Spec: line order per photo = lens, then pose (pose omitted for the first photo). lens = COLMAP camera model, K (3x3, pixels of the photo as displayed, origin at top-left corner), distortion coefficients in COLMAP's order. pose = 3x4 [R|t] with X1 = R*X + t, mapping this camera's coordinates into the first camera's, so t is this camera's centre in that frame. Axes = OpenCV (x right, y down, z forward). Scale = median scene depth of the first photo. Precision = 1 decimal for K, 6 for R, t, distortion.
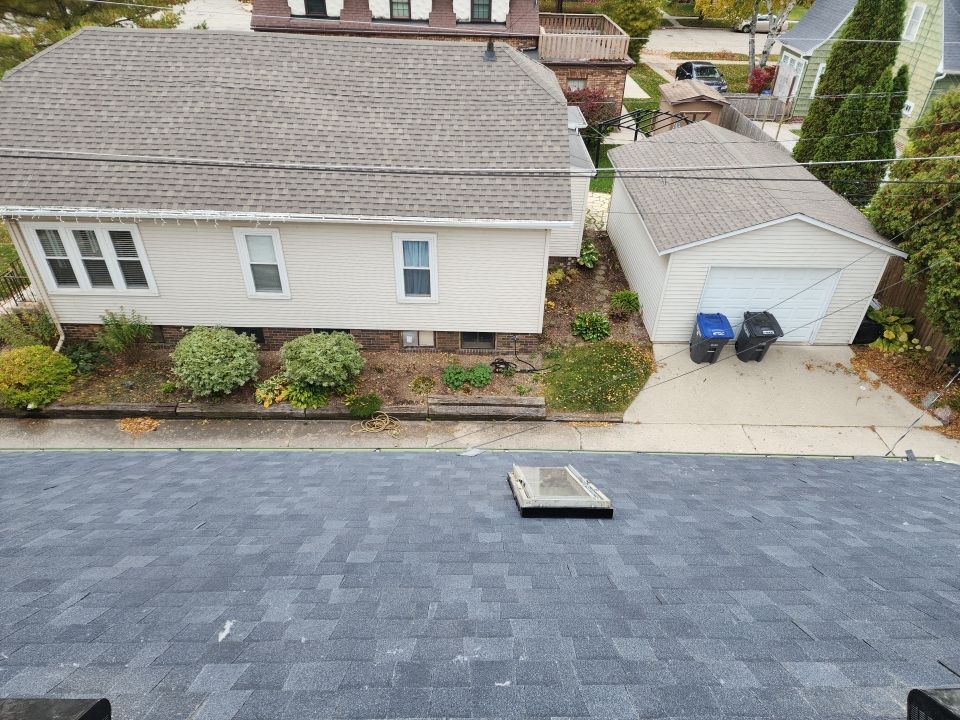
lens RADIAL K [[636.8, 0, 486.1], [0, 636.8, 369.9], [0, 0, 1]] dist [0.051894, -0.039671]
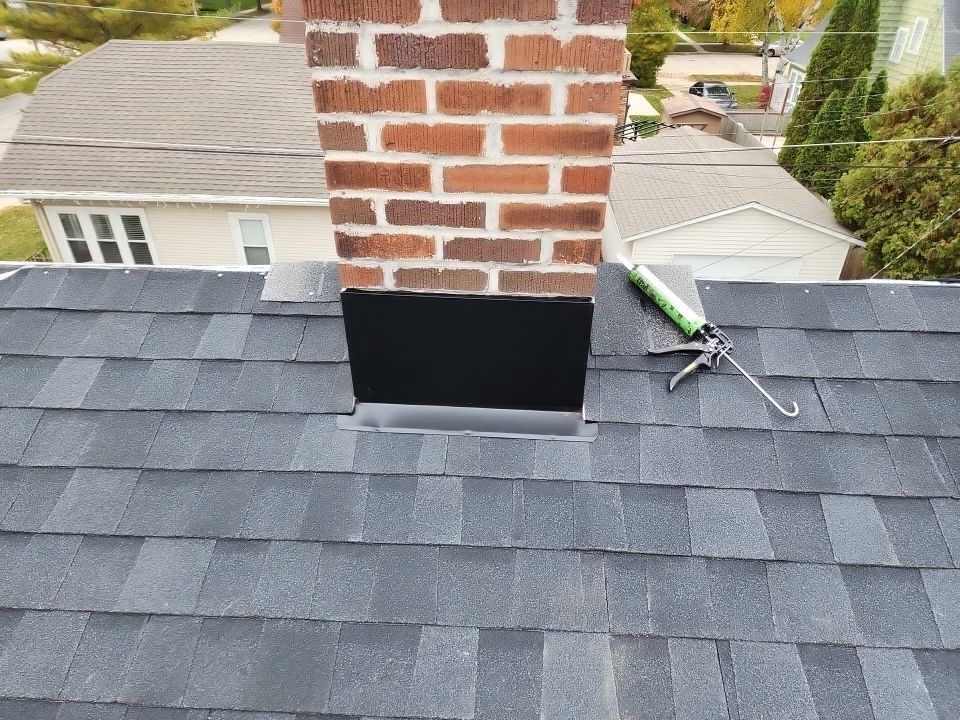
lens RADIAL K [[636.8, 0, 483.1], [0, 636.8, 366.0], [0, 0, 1]] dist [0.051894, -0.039671]
pose [[0.997615, 0.016920, -0.066920, 0.117294], [-0.020201, 0.998611, -0.048658, 0.083690], [0.066004, 0.049894, 0.996571, -0.061157]]
